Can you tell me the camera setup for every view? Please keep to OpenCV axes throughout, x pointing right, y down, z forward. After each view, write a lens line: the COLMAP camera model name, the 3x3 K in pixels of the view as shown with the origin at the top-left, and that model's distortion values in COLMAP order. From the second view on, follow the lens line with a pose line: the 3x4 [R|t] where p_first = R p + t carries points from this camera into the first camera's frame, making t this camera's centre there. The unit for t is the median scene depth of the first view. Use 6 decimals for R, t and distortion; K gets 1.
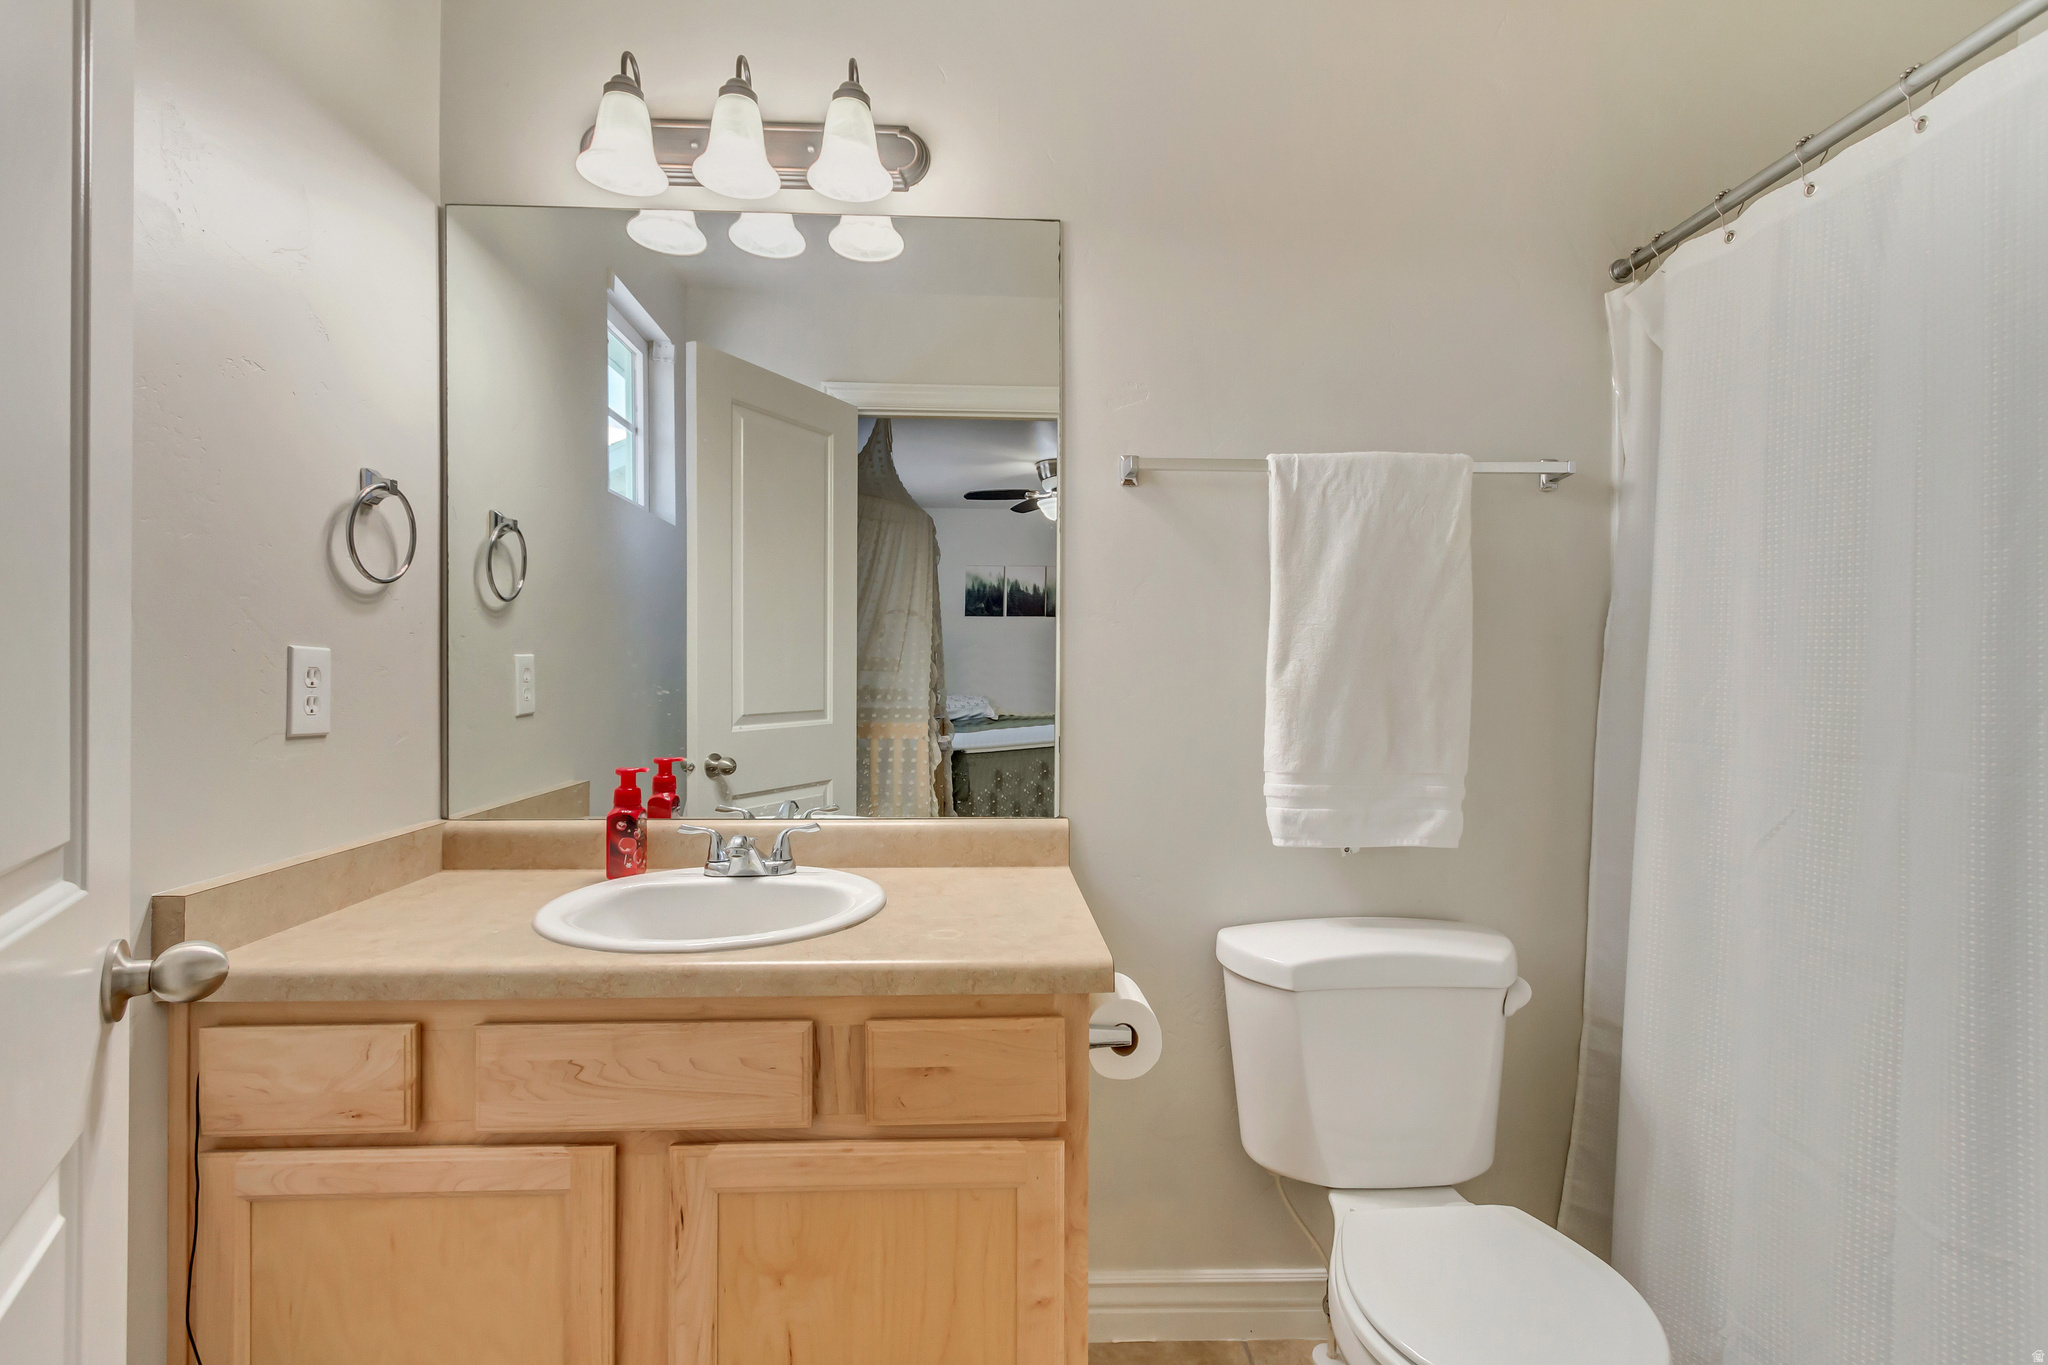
lens RADIAL K [[944.2, 0, 1024.0], [0, 944.2, 682.5], [0, 0, 1]] dist [0.007424, -0.001365]
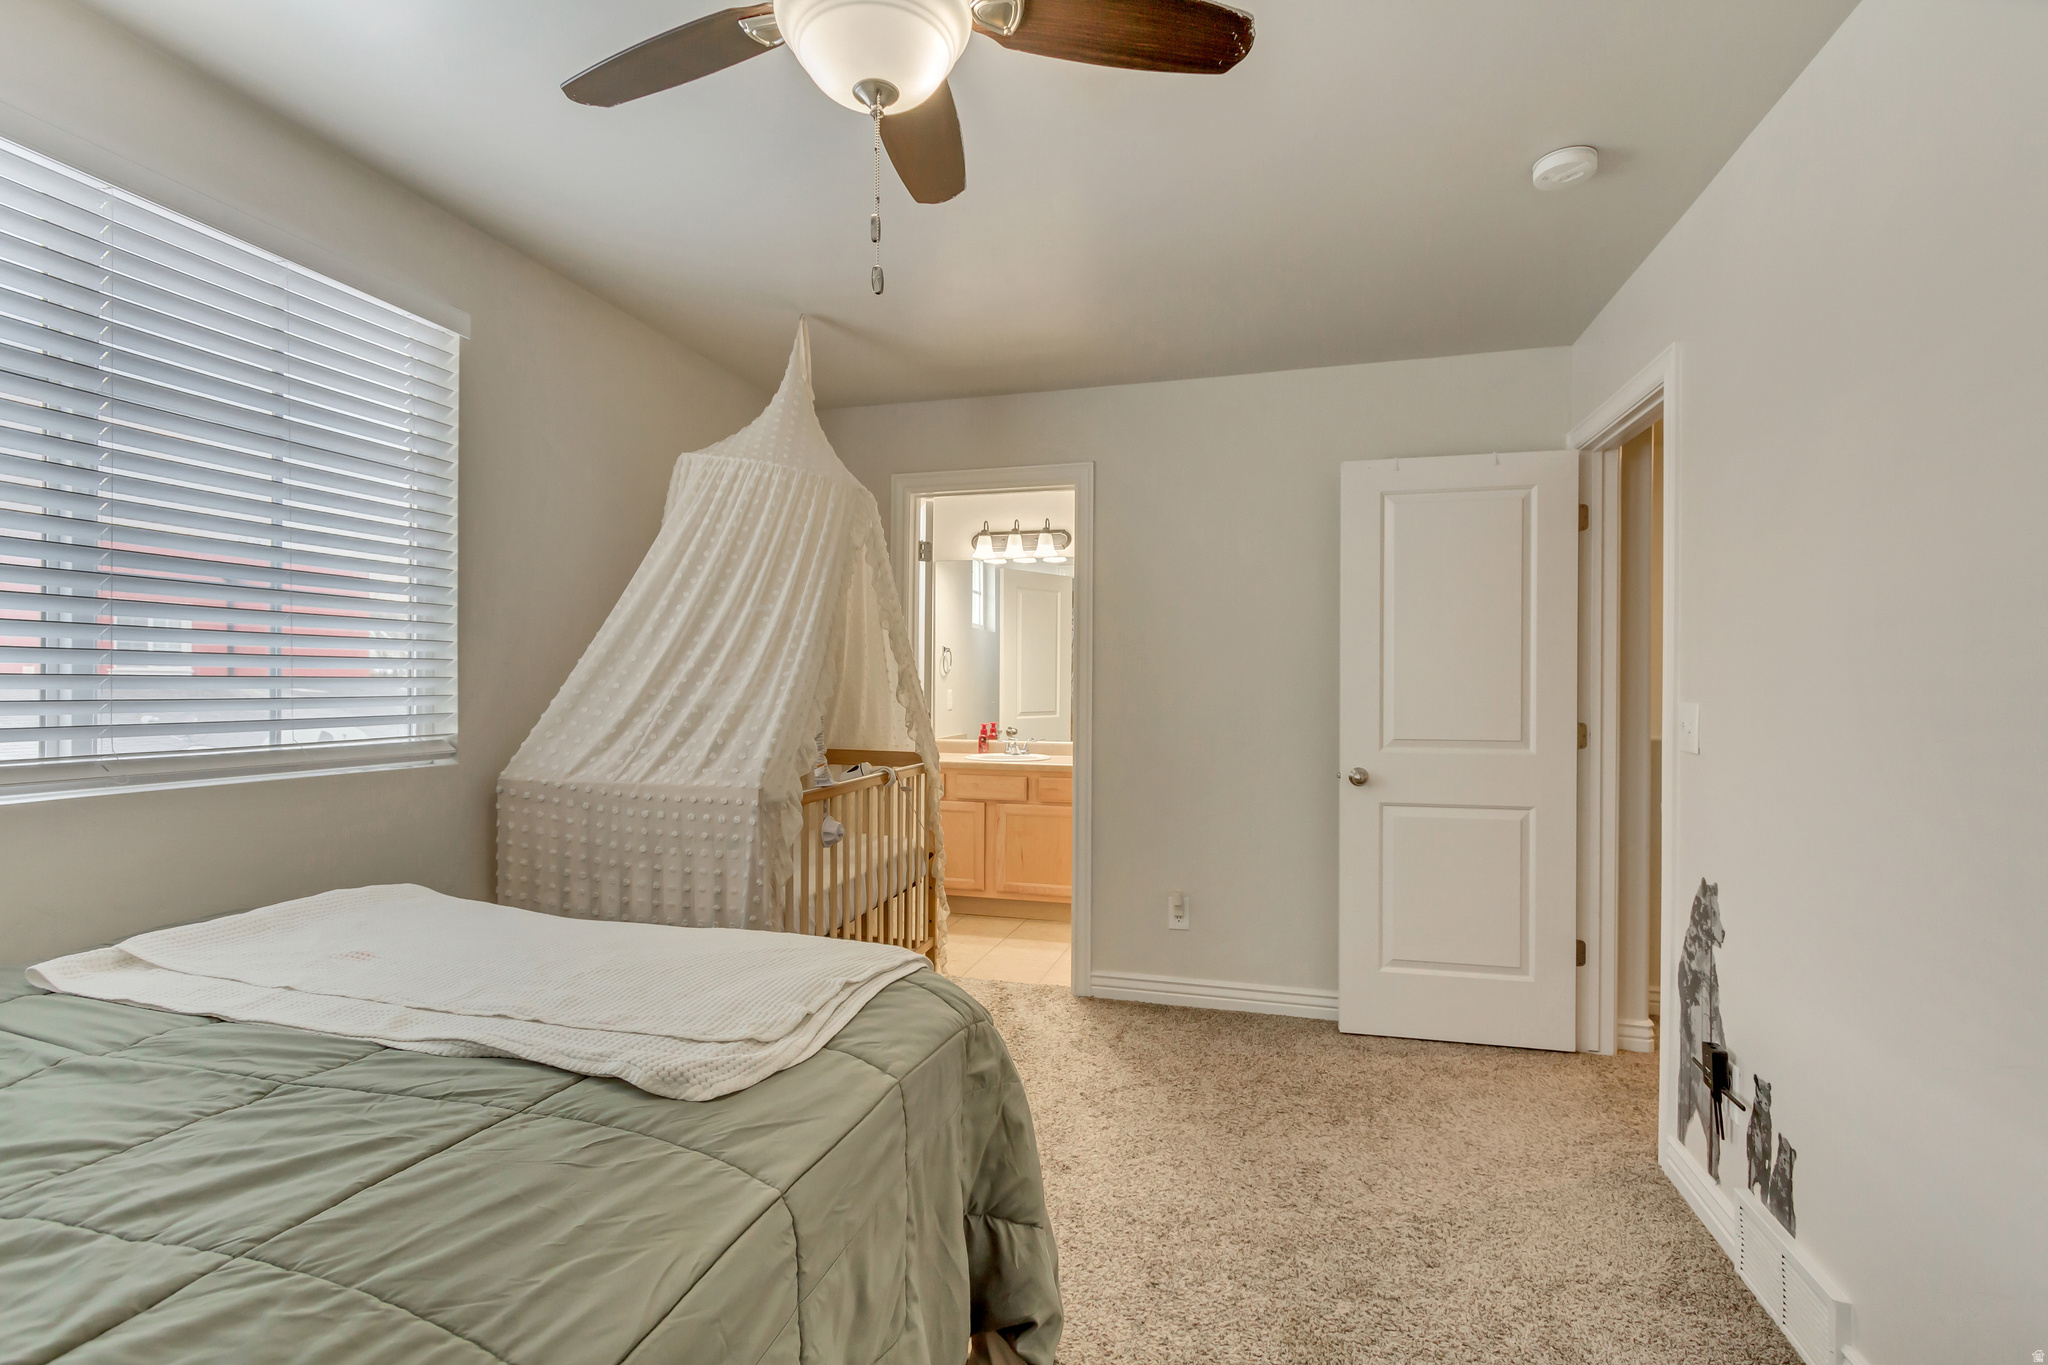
lens RADIAL K [[944.2, 0, 1024.0], [0, 944.2, 682.5], [0, 0, 1]] dist [0.007424, -0.001365]
pose [[0.951182, 0.001460, -0.308626, 0.775291], [-0.005865, 0.999894, -0.013344, -0.017378], [0.308574, 0.014502, 0.951090, -2.210722]]
